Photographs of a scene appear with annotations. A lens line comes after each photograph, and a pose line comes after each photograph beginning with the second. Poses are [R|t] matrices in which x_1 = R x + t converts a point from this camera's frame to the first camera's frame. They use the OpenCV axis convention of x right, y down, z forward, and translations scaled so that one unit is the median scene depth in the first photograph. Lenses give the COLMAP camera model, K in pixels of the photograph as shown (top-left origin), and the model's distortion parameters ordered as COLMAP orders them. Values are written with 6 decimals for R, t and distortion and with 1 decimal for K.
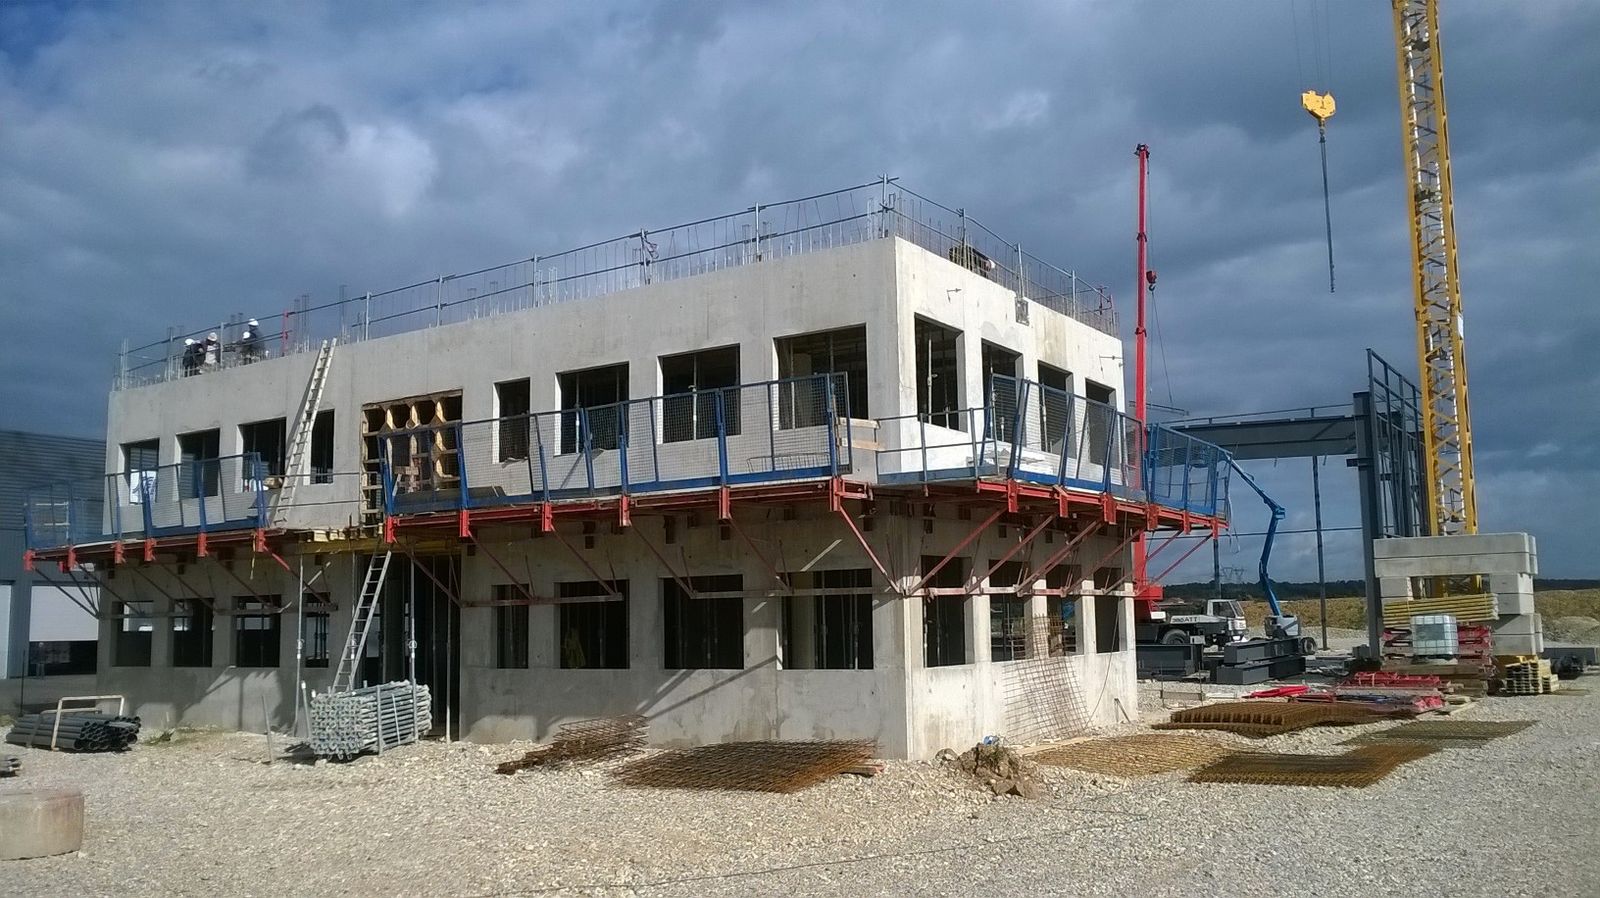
lens RADIAL K [[1363.1, 0, 800.0], [0, 1363.1, 449.0], [0, 0, 1]] dist [-0.045808, 0.003272]
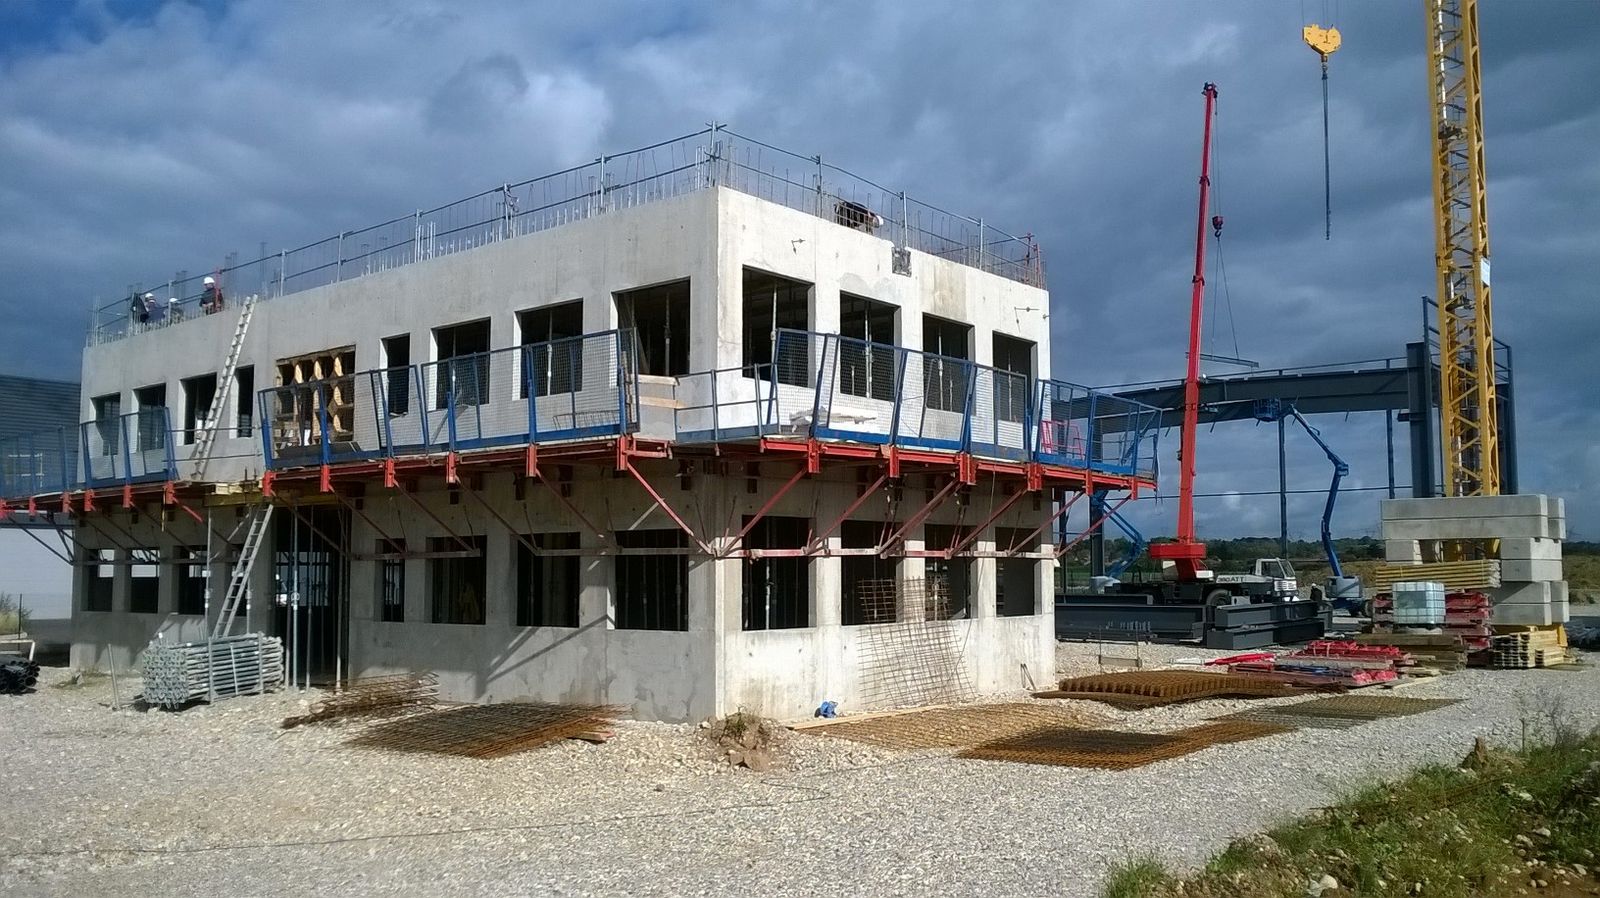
lens RADIAL K [[1363.1, 0, 800.0], [0, 1363.1, 449.0], [0, 0, 1]] dist [-0.045808, 0.003272]
pose [[0.994610, 0.005510, -0.103536, 0.192914], [-0.001701, 0.999320, 0.036843, -0.004470], [0.103668, -0.036469, 0.993943, 0.032692]]
